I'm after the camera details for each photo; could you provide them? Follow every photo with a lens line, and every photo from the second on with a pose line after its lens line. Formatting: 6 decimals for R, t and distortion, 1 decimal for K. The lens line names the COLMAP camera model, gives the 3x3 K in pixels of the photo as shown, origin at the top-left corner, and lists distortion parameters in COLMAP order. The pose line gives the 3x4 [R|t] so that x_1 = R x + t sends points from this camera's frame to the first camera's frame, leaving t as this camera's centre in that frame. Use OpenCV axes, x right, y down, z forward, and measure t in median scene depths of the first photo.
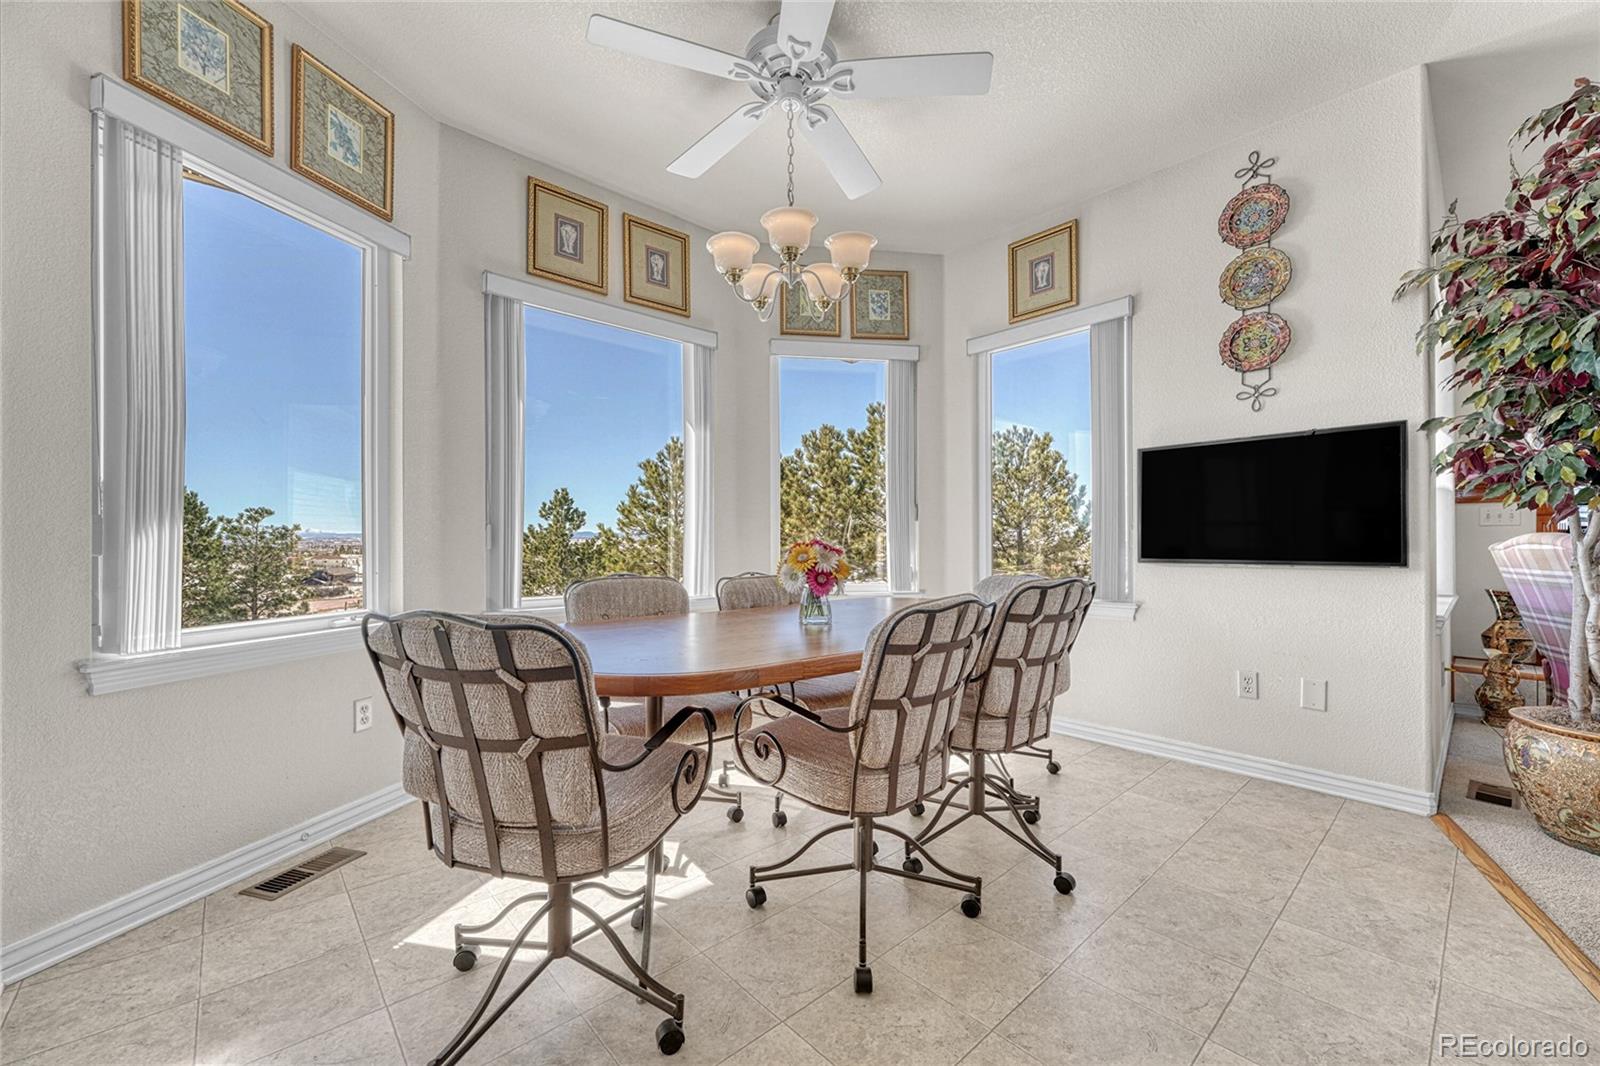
lens RADIAL K [[638.8, 0, 800.7], [0, 638.8, 535.8], [0, 0, 1]] dist [-0.002978, 0.001118]
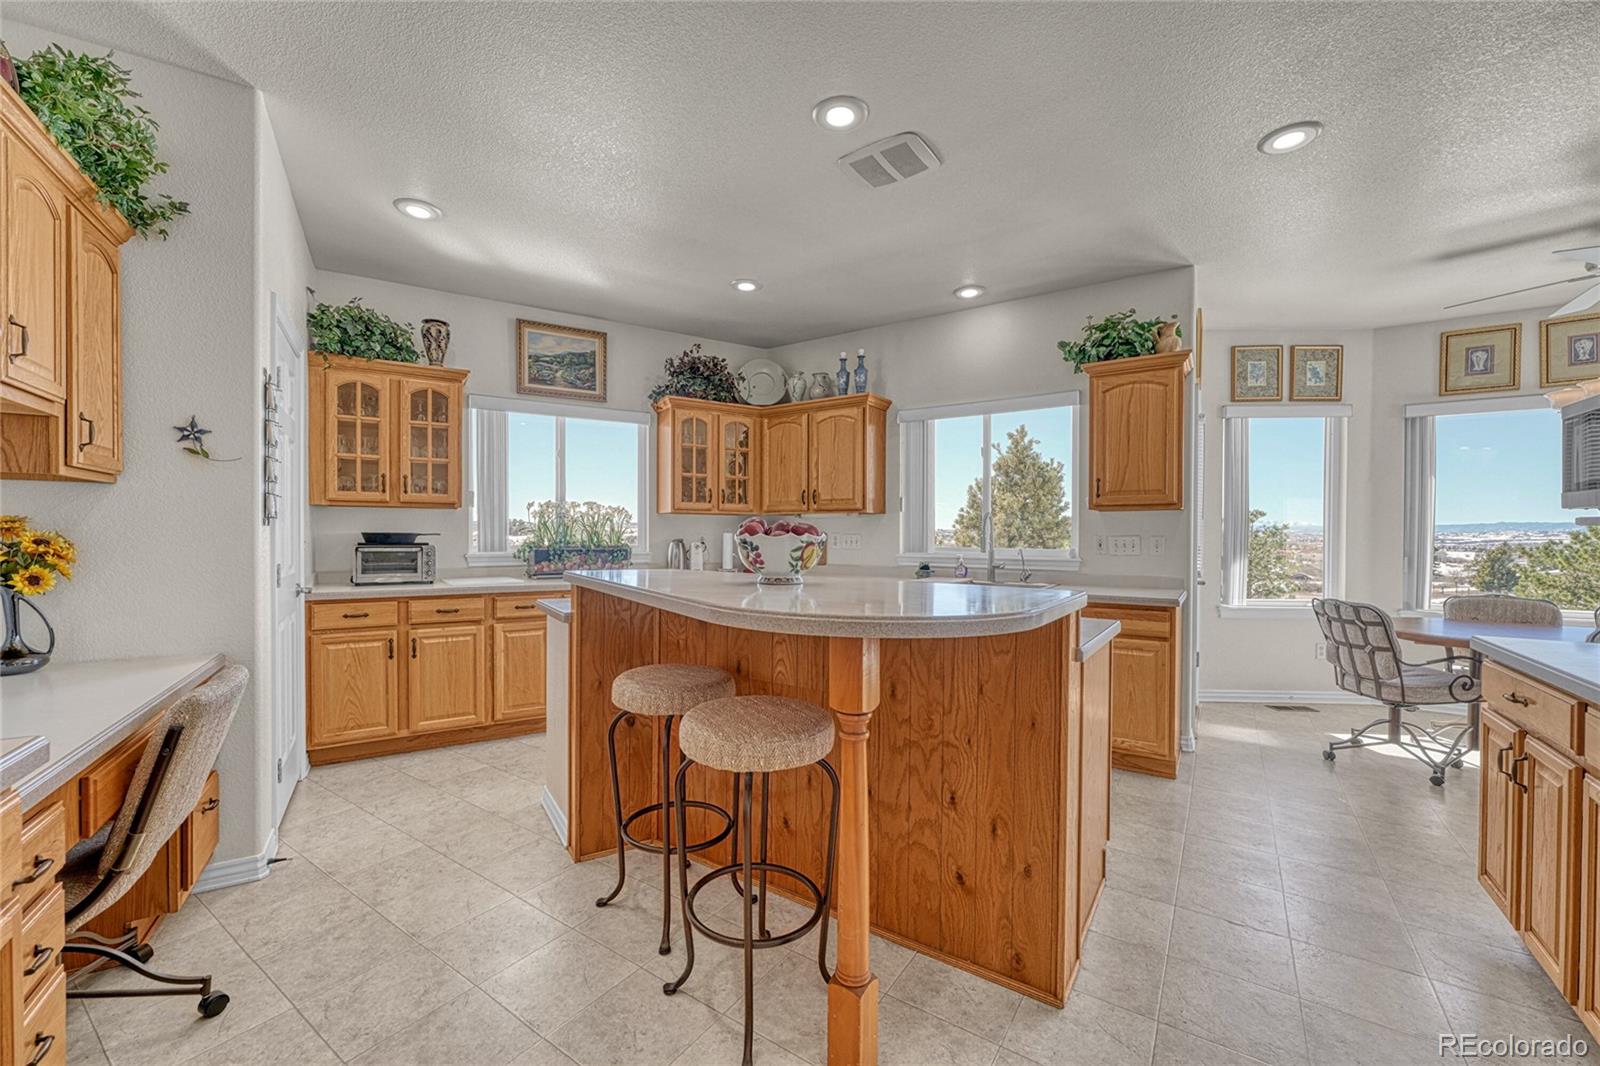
lens RADIAL K [[638.8, 0, 793.0], [0, 638.8, 546.8], [0, 0, 1]] dist [-0.002978, 0.001118]
pose [[0.242937, 0.022942, -0.969771, 0.903724], [0.004578, 0.999682, 0.024796, -0.114985], [0.970031, -0.010464, 0.242755, -1.167704]]
